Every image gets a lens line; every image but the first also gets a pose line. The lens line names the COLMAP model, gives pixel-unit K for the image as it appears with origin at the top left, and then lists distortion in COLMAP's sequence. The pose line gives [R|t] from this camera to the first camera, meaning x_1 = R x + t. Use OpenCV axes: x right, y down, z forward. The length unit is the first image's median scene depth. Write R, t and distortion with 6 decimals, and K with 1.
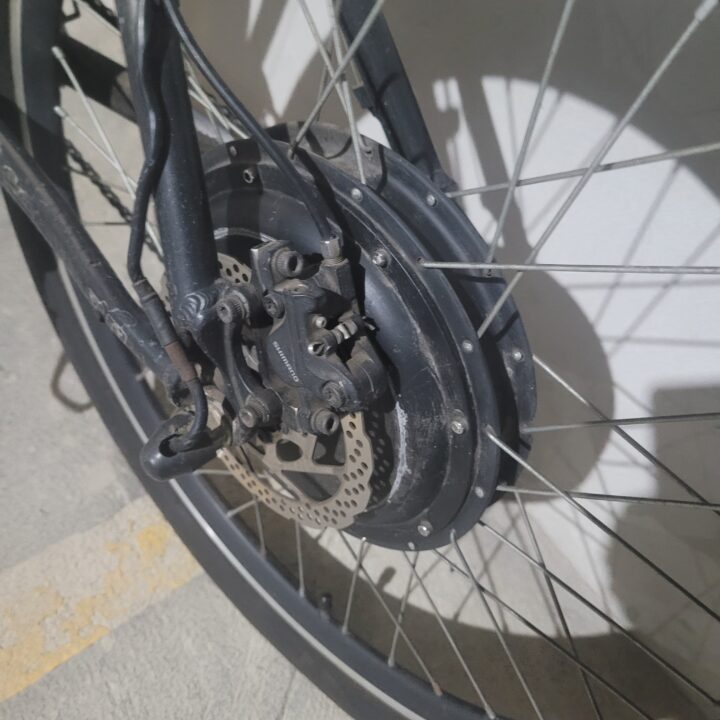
lens RADIAL K [[729.1, 0, 368.9], [0, 729.1, 363.0], [0, 0, 1]] dist [0.050002, -0.017254]
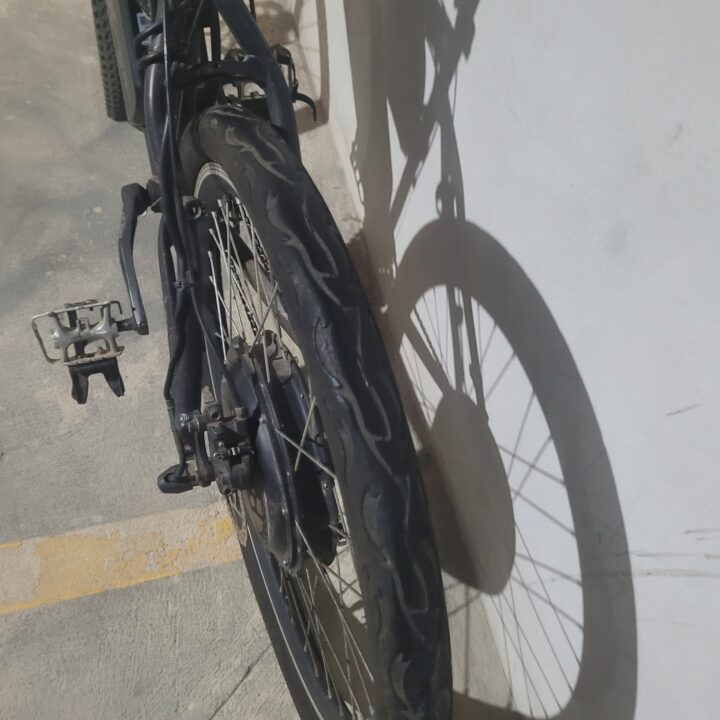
lens RADIAL K [[729.1, 0, 368.9], [0, 729.1, 363.0], [0, 0, 1]] dist [0.050002, -0.017254]
pose [[0.906814, 0.237763, -0.348076, 0.501077], [-0.255413, 0.966819, -0.004994, -0.190238], [0.335339, 0.093432, 0.937453, -0.440706]]
